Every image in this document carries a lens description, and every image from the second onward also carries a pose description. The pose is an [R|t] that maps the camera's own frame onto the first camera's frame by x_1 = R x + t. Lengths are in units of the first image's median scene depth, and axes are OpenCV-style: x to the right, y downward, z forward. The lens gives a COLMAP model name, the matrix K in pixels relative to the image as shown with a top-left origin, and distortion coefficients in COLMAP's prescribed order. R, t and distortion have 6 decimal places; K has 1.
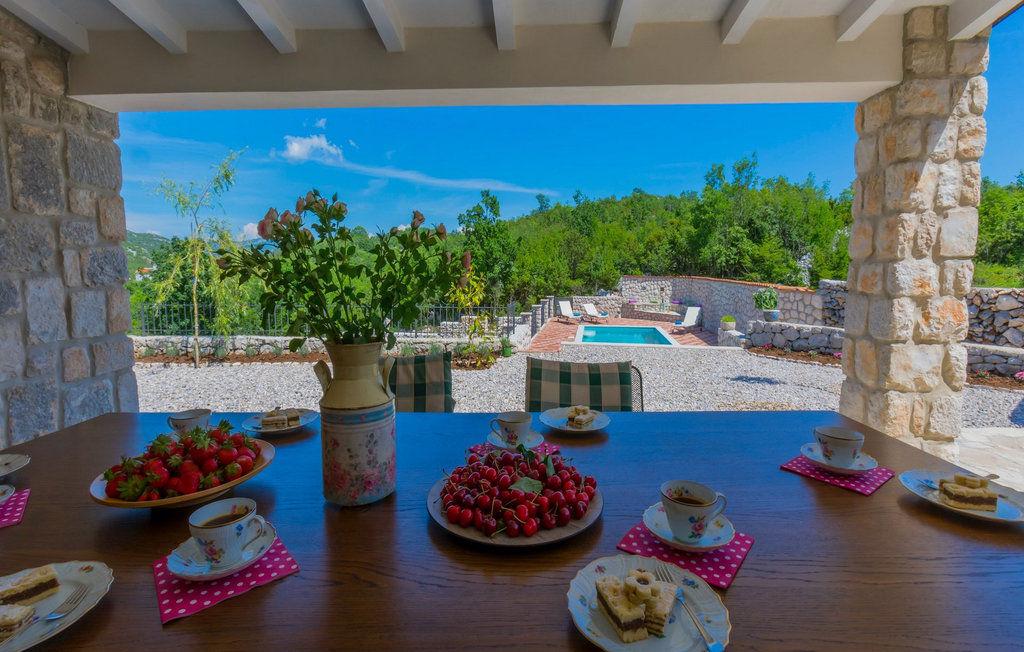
lens RADIAL K [[467.8, 0, 514.6], [0, 467.8, 311.9], [0, 0, 1]] dist [-0.002571, 0.012608]
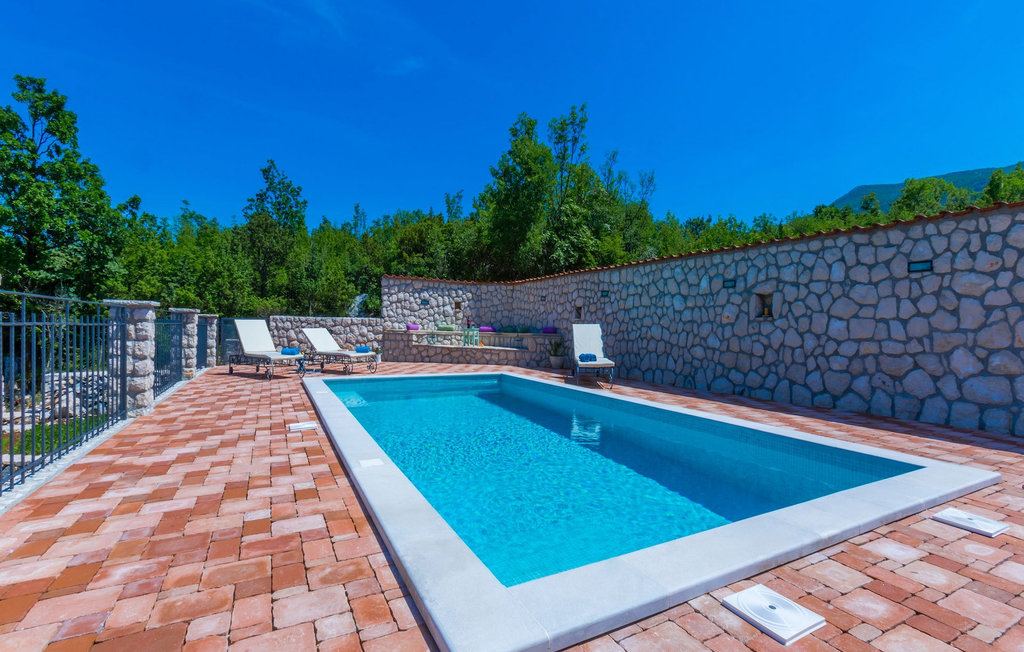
lens RADIAL K [[463.2, 0, 512.0], [0, 463.2, 326.0], [0, 0, 1]] dist [-0.000425, 0.000270]
pose [[0.798540, 0.016460, 0.601717, 0.049903], [0.038511, 0.996181, -0.078359, 0.019984], [-0.600709, 0.085746, 0.794856, 0.576564]]
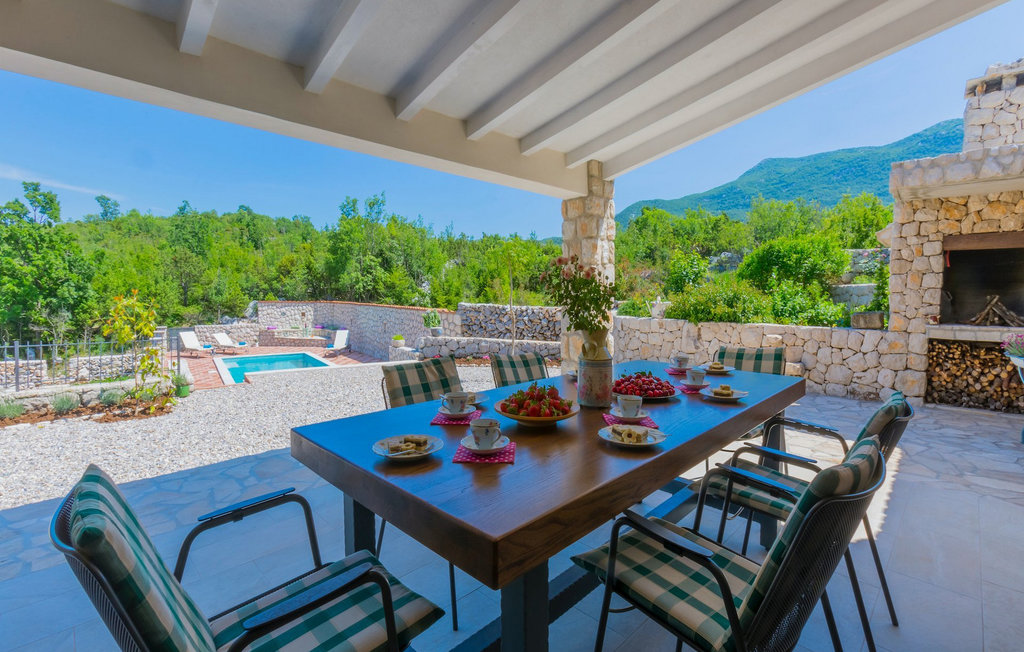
lens RADIAL K [[463.2, 0, 512.0], [0, 463.2, 326.0], [0, 0, 1]] dist [-0.000425, 0.000270]
pose [[0.711074, -0.044819, 0.701687, -0.062467], [0.060615, 0.998159, 0.002329, 0.000556], [-0.700500, 0.040876, 0.712481, -0.006949]]
